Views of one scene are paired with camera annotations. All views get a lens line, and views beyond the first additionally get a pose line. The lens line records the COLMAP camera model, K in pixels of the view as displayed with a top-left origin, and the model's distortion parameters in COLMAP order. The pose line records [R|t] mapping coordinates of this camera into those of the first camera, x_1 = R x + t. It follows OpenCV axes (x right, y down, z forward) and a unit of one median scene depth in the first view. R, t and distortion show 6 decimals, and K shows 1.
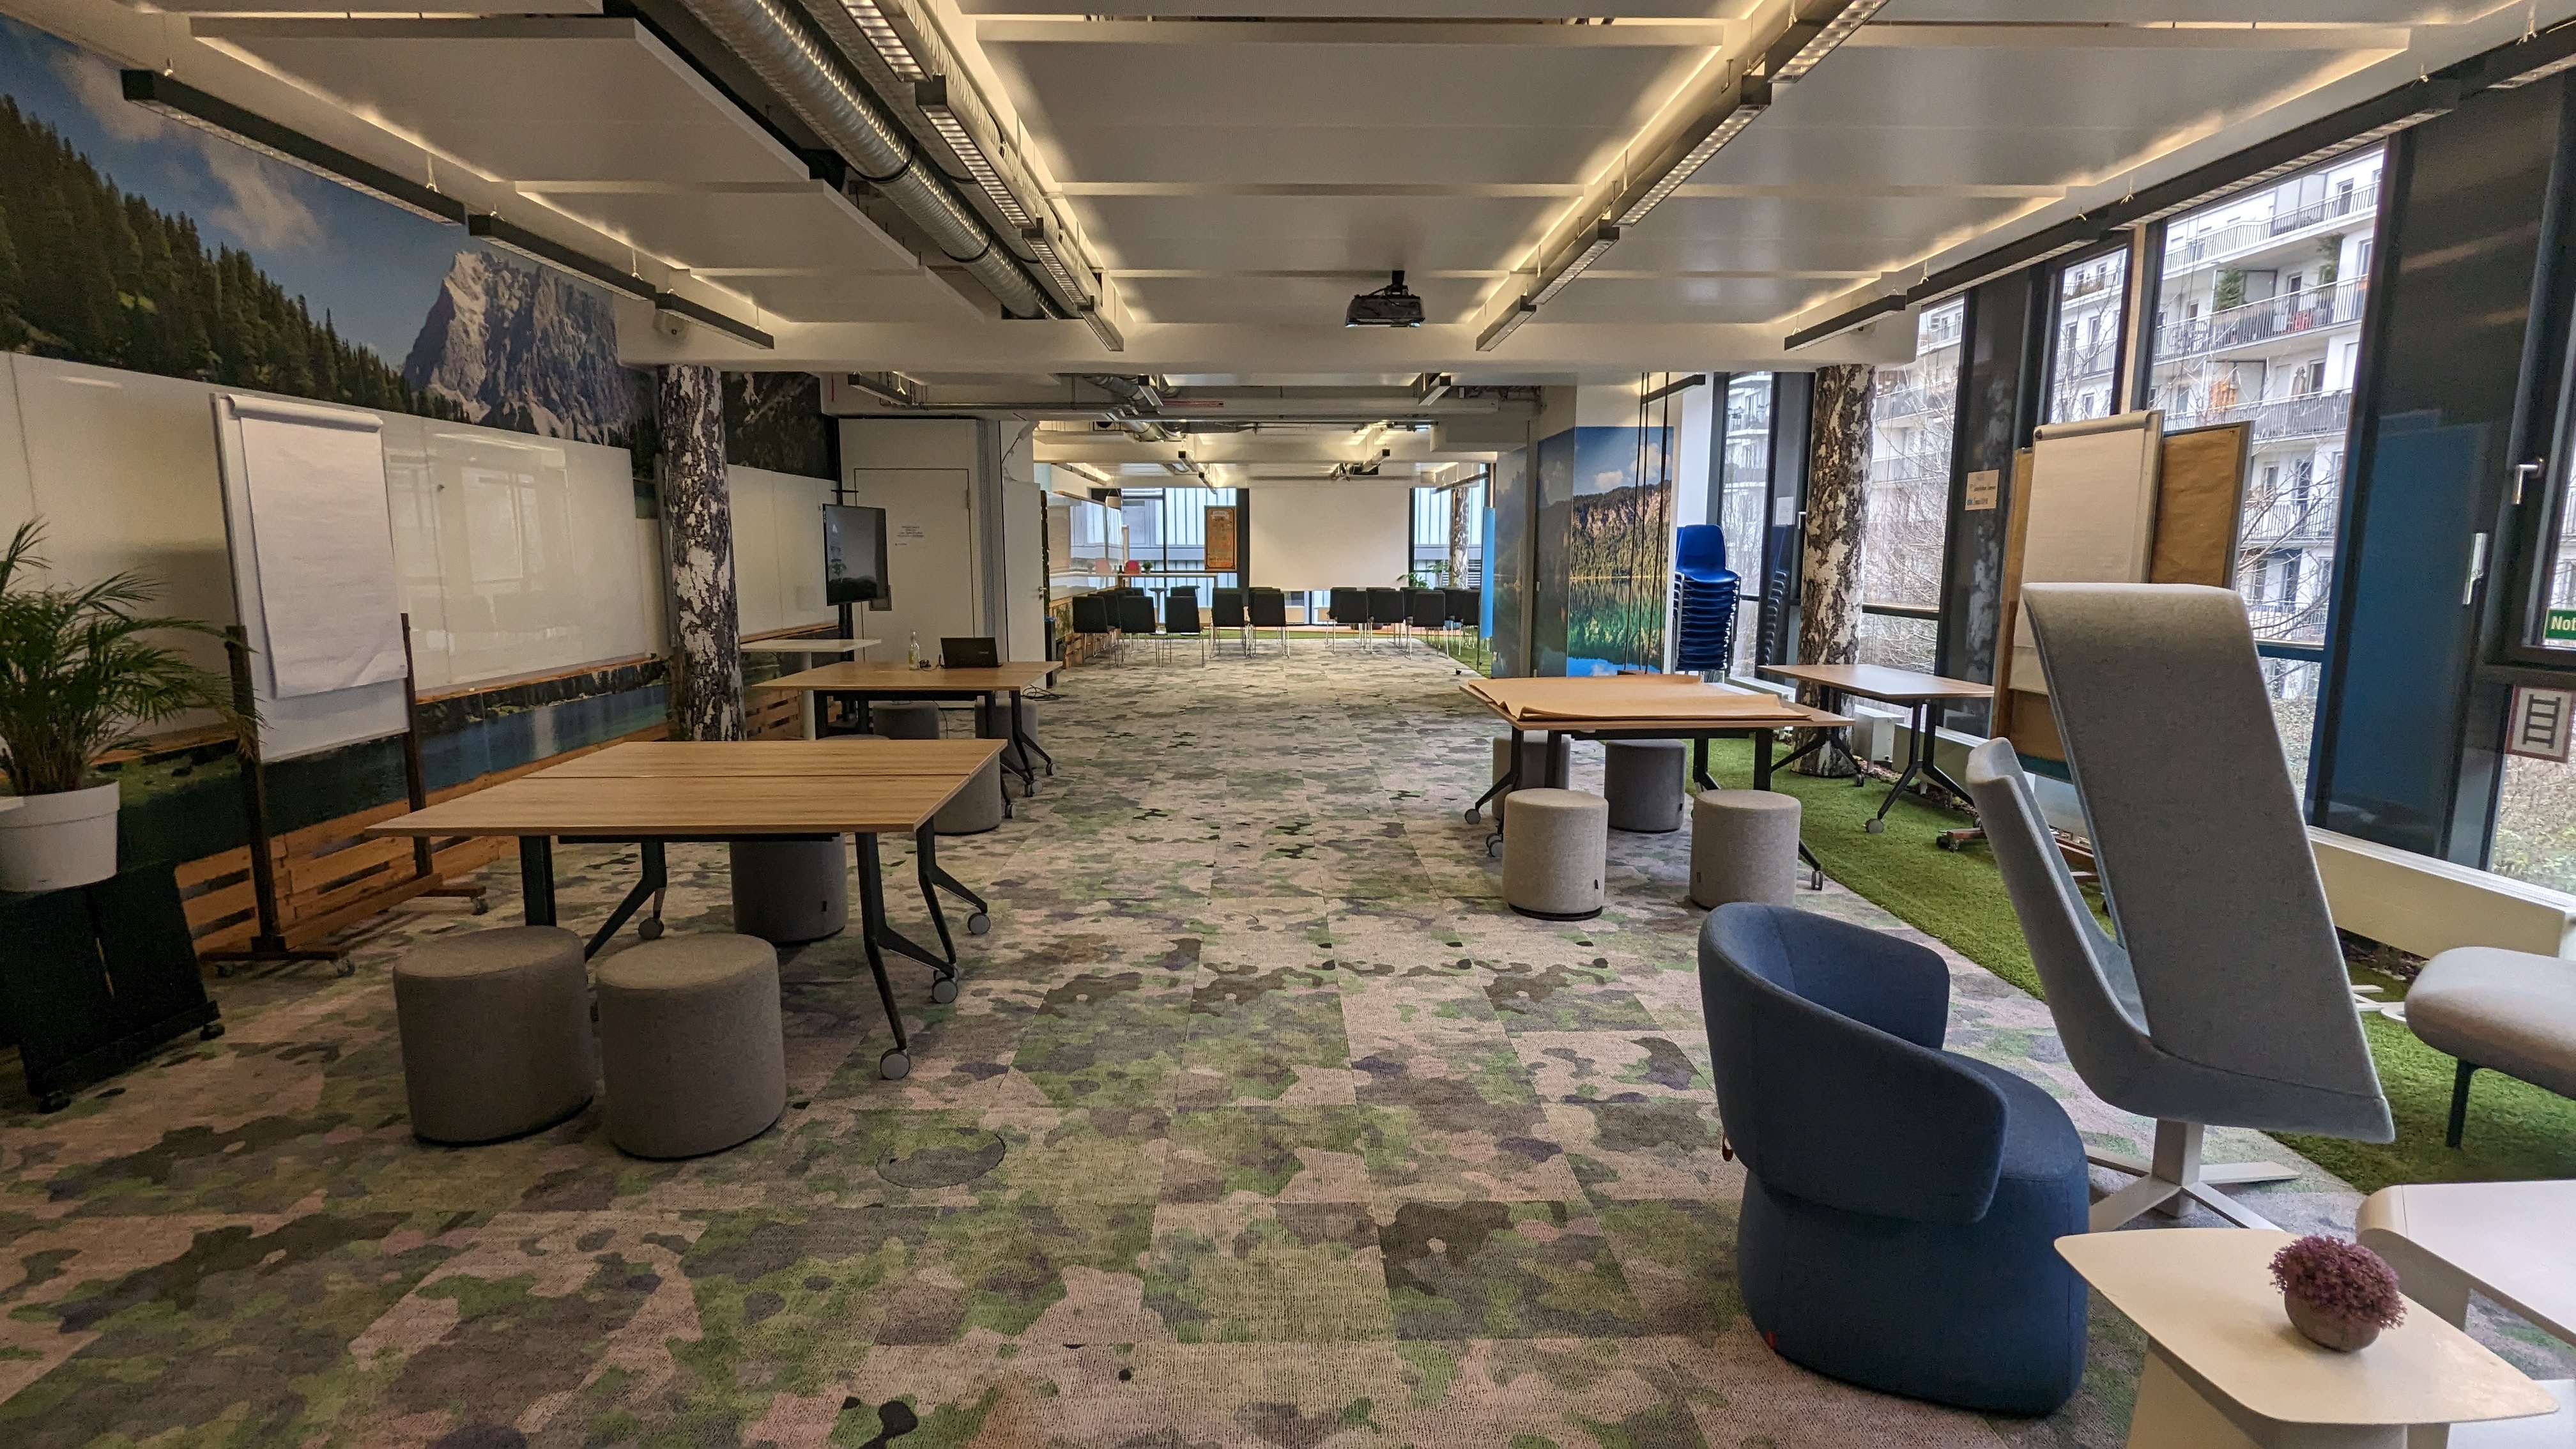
lens RADIAL K [[1216.5, 0, 1273.4], [0, 1216.5, 704.7], [0, 0, 1]] dist [0.000911, -0.000603]
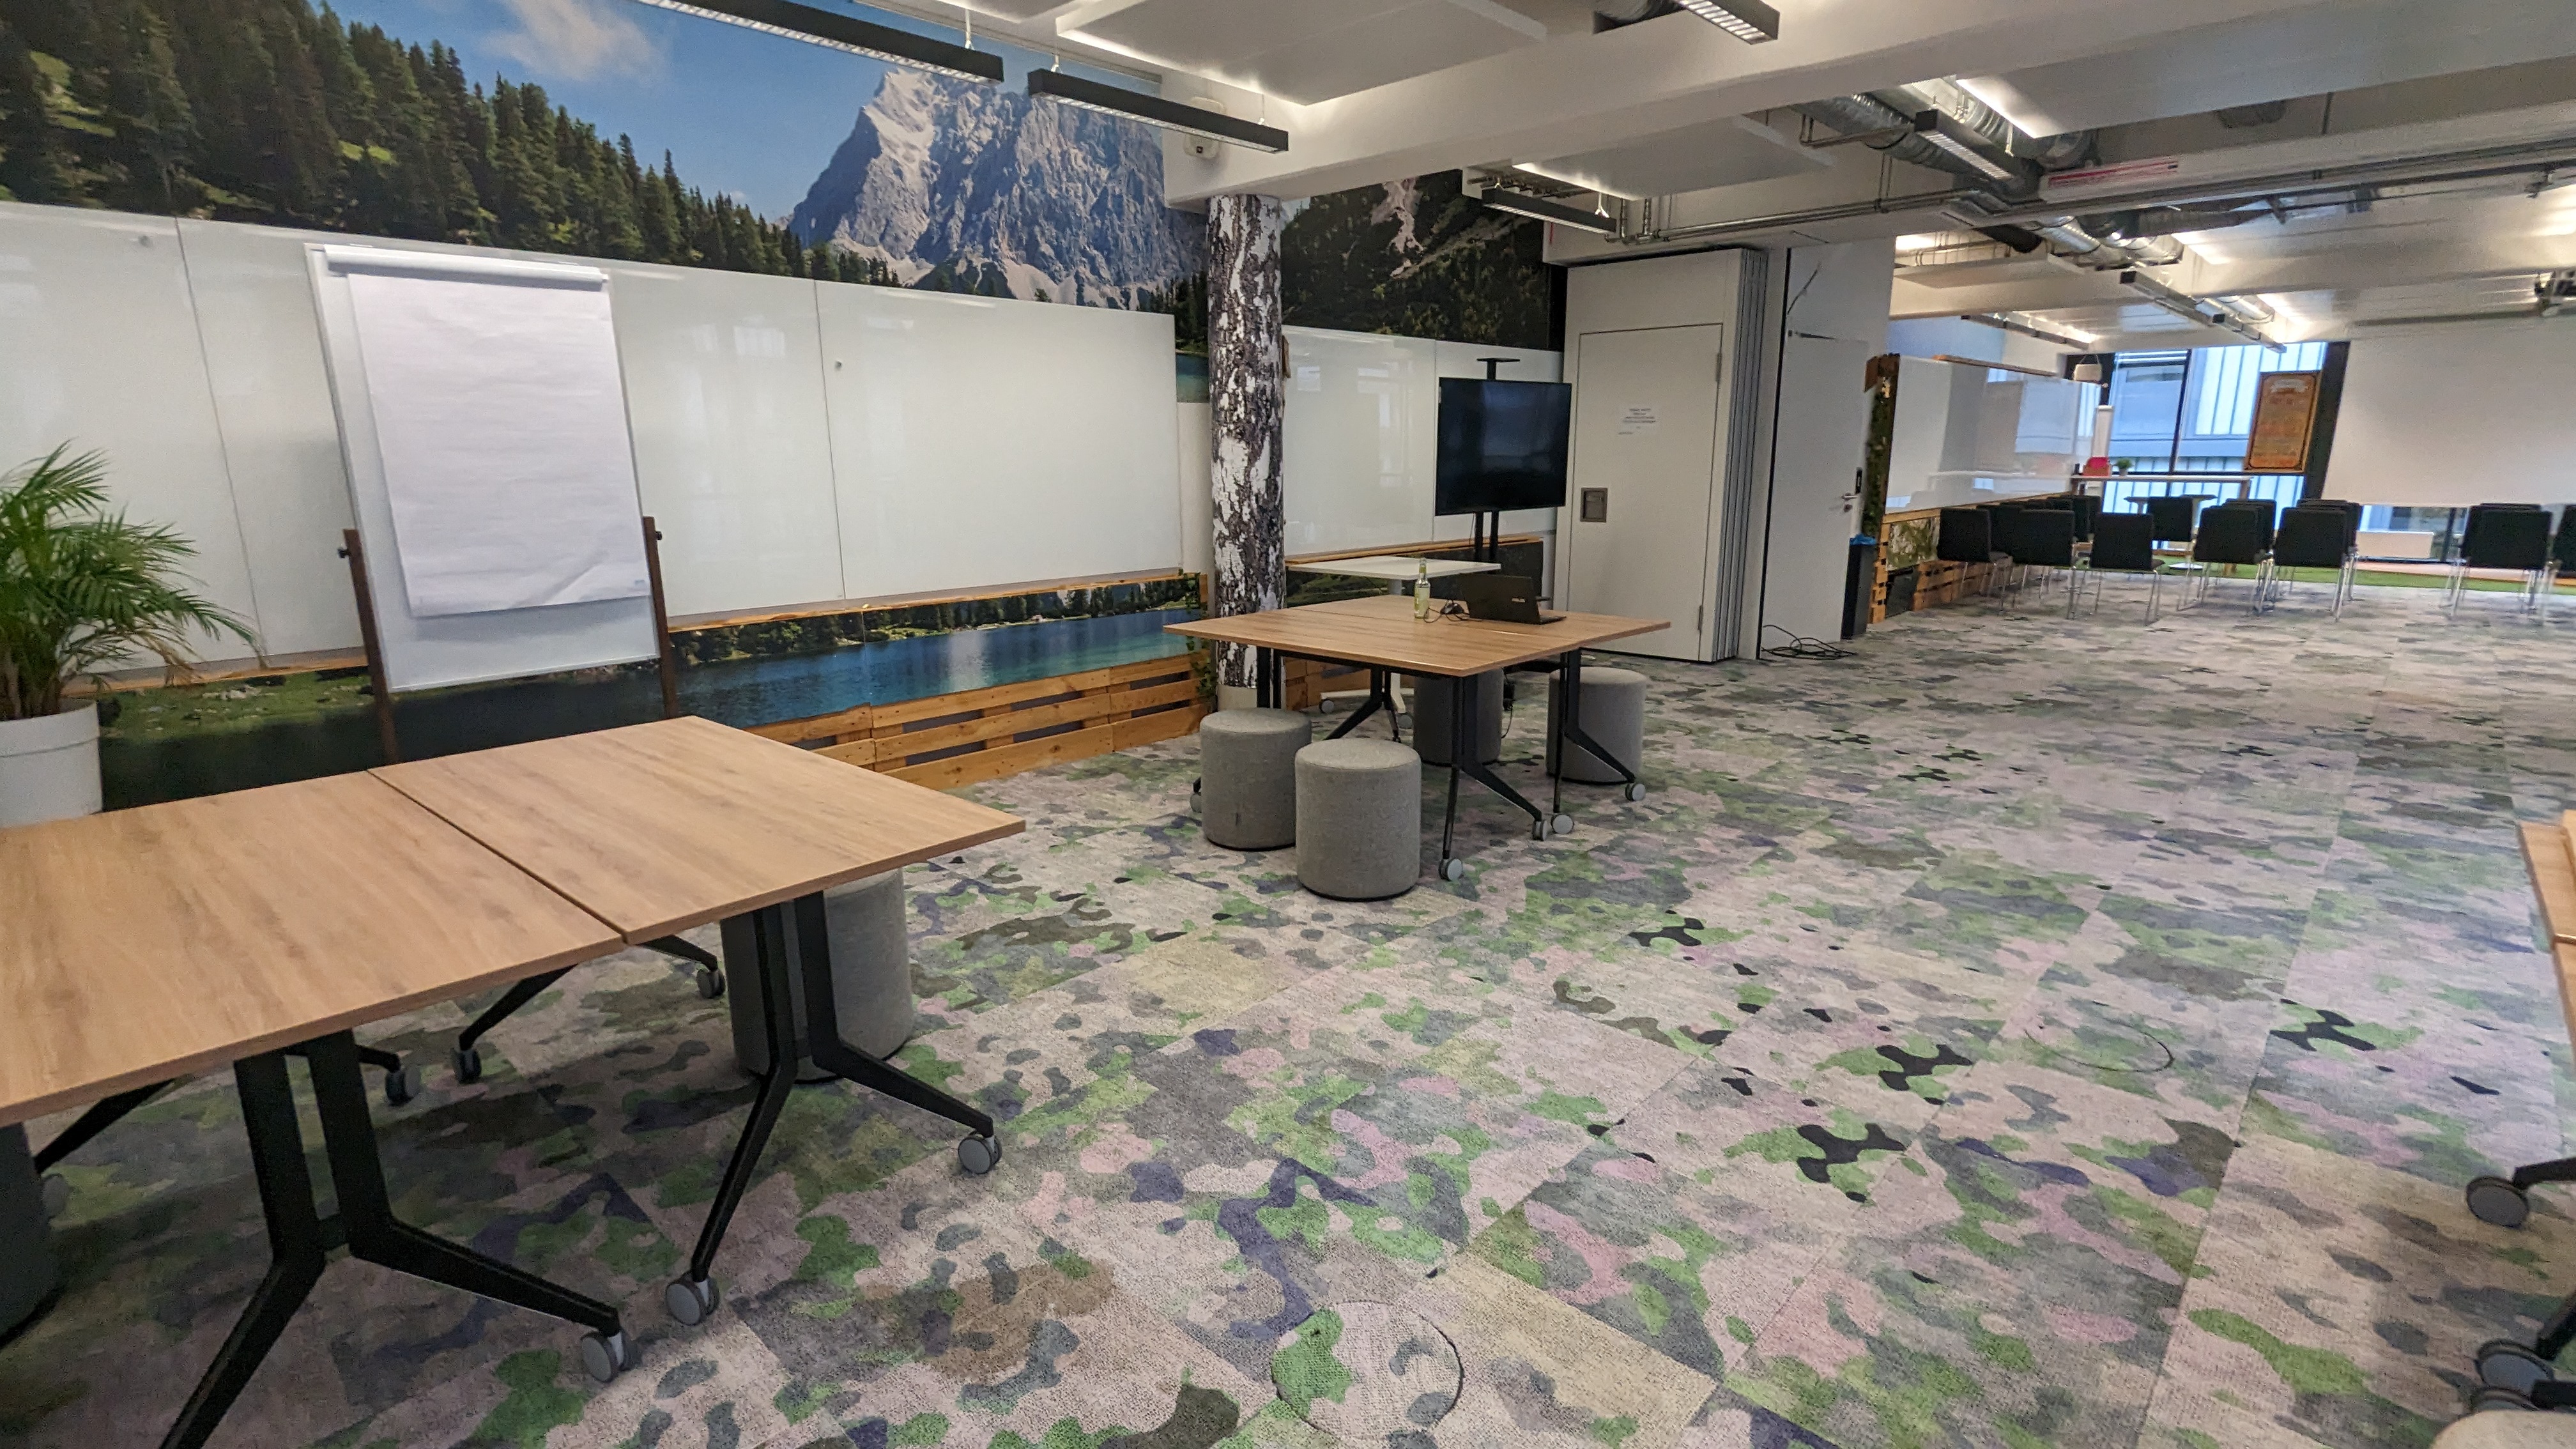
lens RADIAL K [[1216.5, 0, 1281.1], [0, 1216.5, 726.0], [0, 0, 1]] dist [0.000911, -0.000603]
pose [[0.720101, 0.149646, -0.677540, 0.111236], [-0.082083, 0.987982, 0.130973, -0.050109], [0.688997, -0.038699, 0.723730, 0.443534]]
